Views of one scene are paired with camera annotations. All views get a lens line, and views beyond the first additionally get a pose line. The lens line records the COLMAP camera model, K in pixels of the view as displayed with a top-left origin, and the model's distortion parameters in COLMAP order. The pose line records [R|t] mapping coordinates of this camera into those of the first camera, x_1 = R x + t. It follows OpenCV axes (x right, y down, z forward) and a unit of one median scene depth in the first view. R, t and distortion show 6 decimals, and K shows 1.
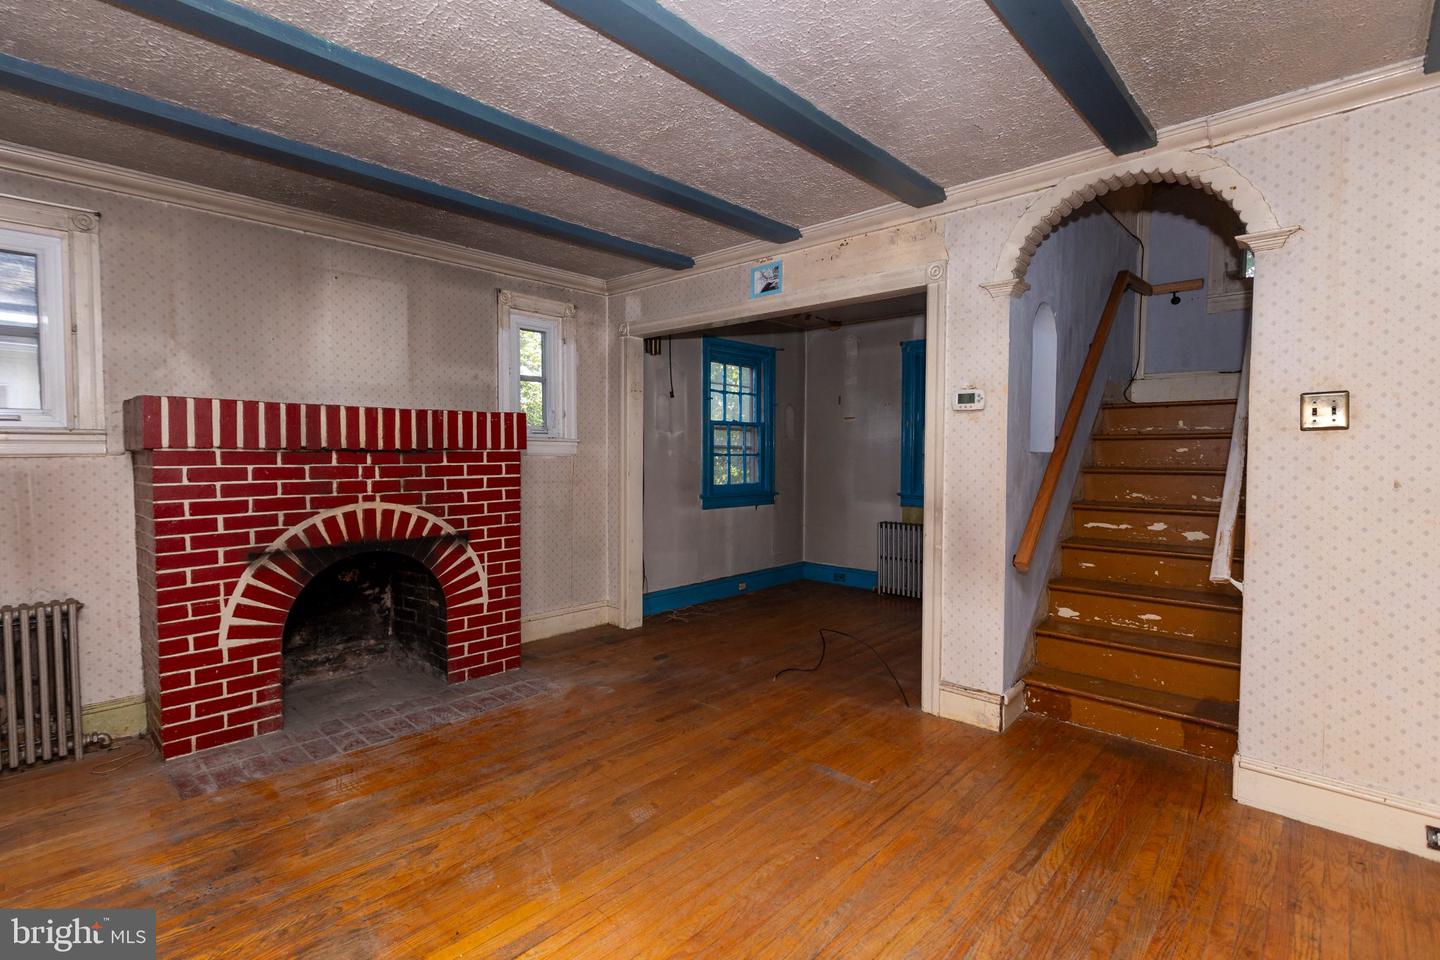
lens RADIAL K [[670.0, 0, 702.9], [0, 670.0, 476.3], [0, 0, 1]] dist [0.000964, -0.000752]
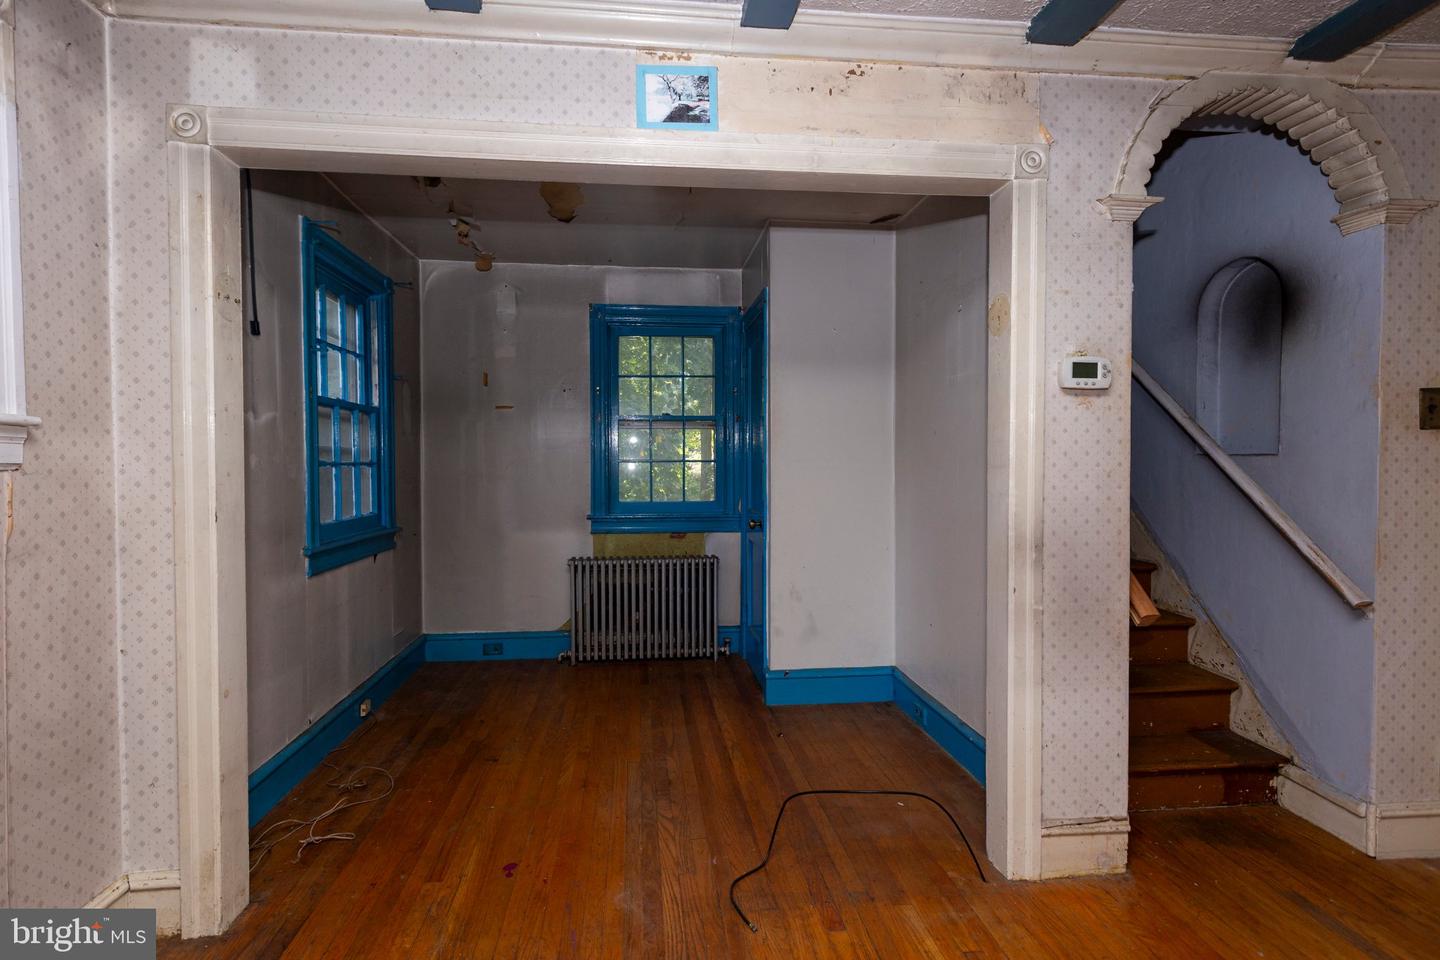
lens RADIAL K [[679.2, 0, 696.5], [0, 679.2, 473.7], [0, 0, 1]] dist [0.001607, -0.000100]
pose [[0.657429, -0.019343, 0.753268, -0.318146], [0.032052, 0.999484, -0.002309, -0.026077], [-0.752835, 0.025662, 0.657709, 0.800040]]
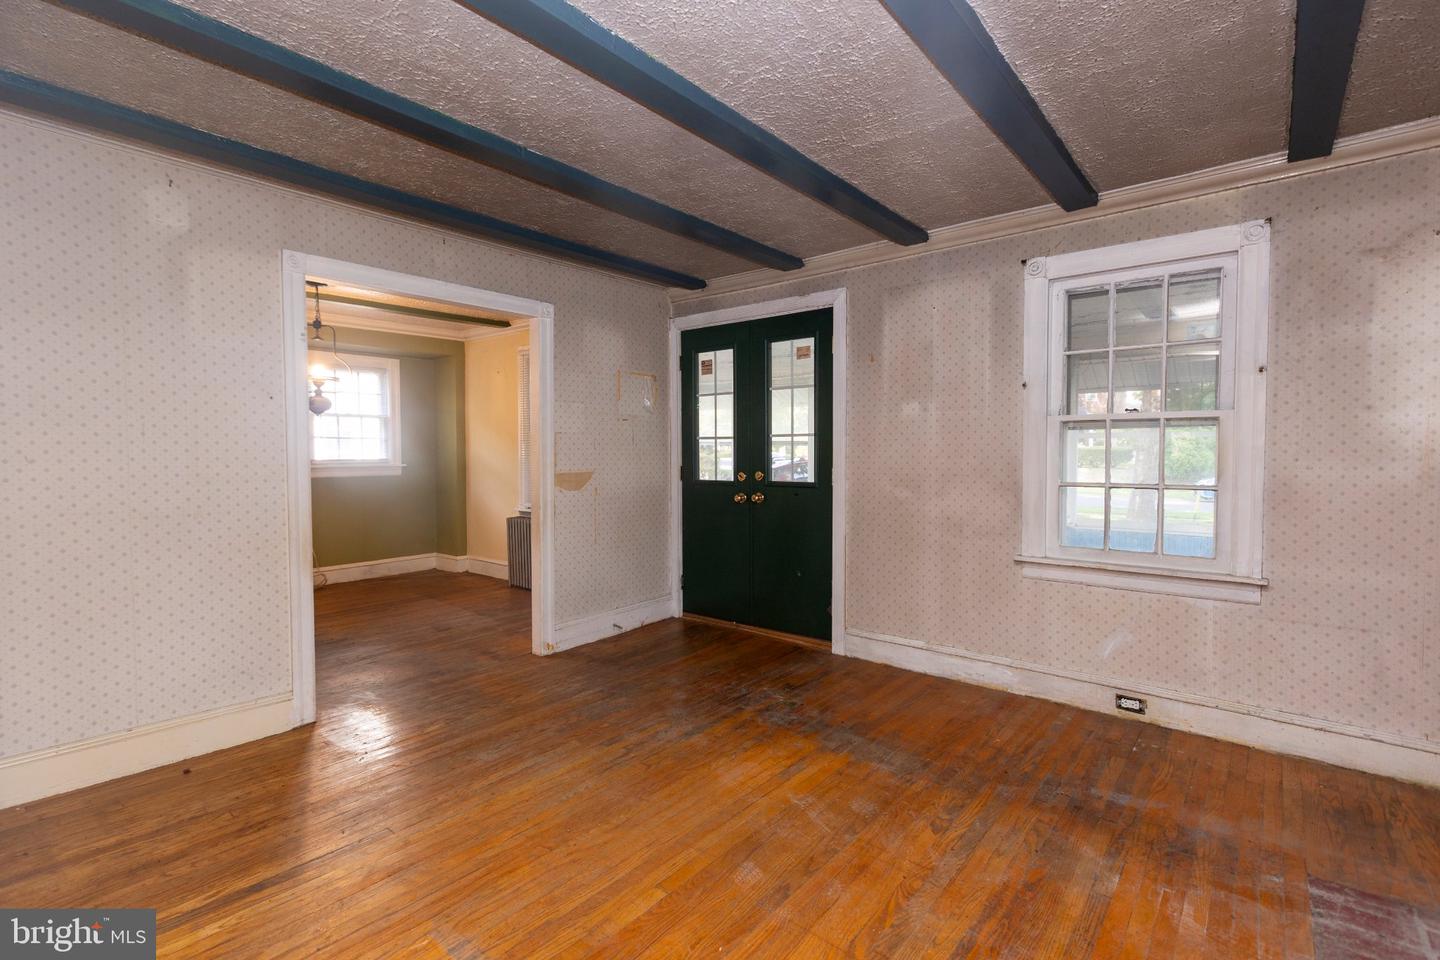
lens RADIAL K [[660.0, 0, 709.2], [0, 660.0, 475.8], [0, 0, 1]] dist [0.003351, -0.000959]
pose [[-0.998365, -0.000176, -0.057166, 0.004883], [-0.004385, 0.997285, 0.073503, -0.046410], [0.056998, 0.073634, -0.995655, 1.294425]]
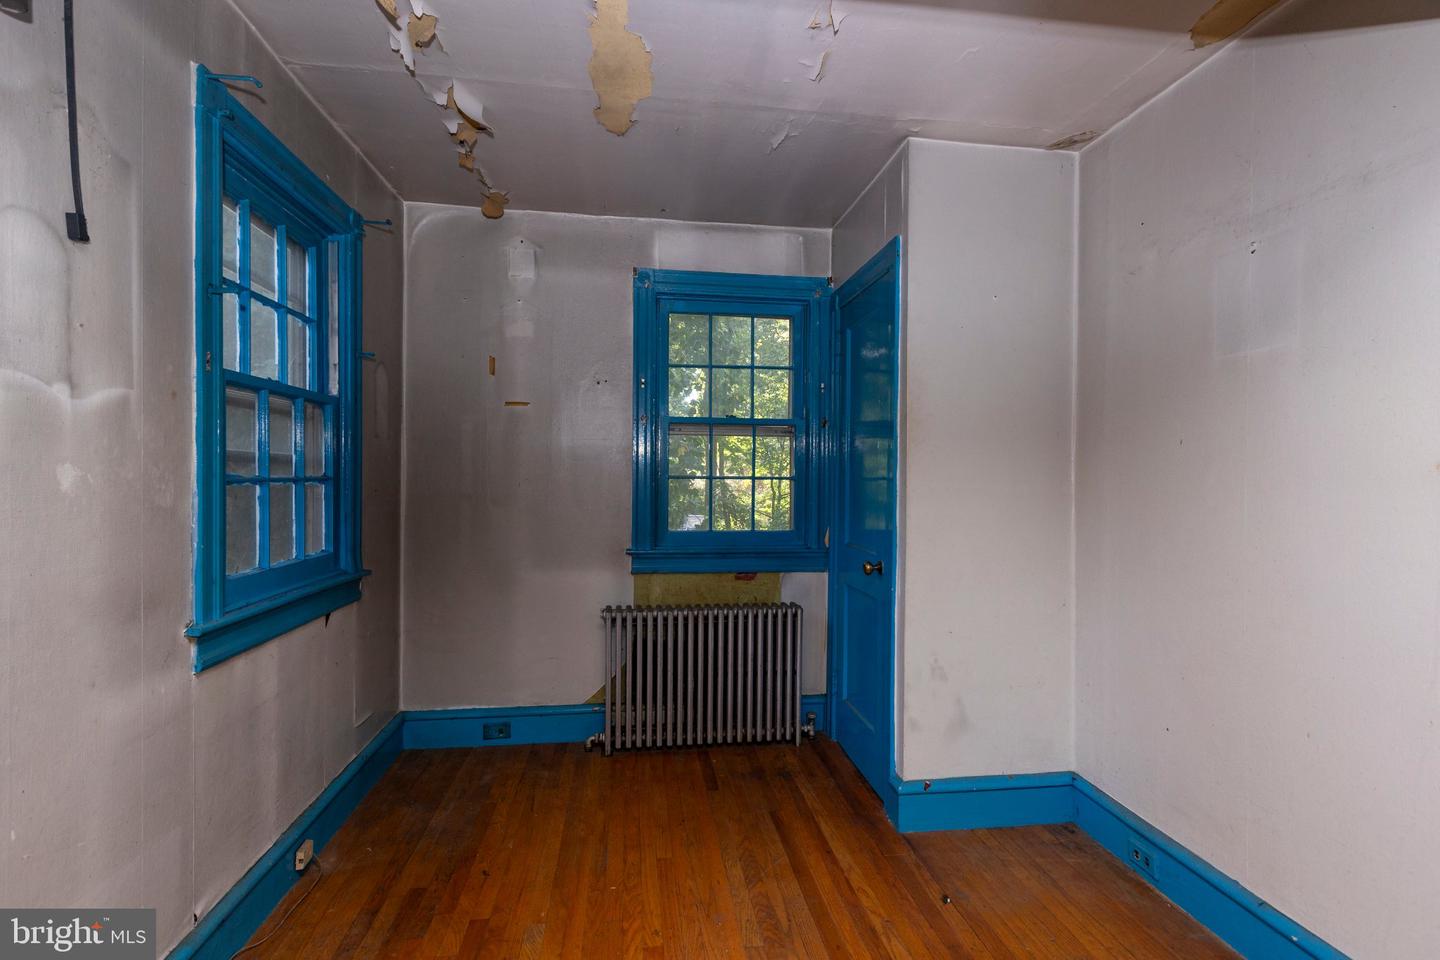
lens RADIAL K [[674.7, 0, 718.6], [0, 674.7, 476.4], [0, 0, 1]] dist [0.000505, -0.000041]
pose [[0.625436, -0.001909, 0.780273, -0.147823], [0.022285, 0.999633, -0.015417, -0.043112], [-0.779957, 0.027031, 0.625249, 1.108905]]
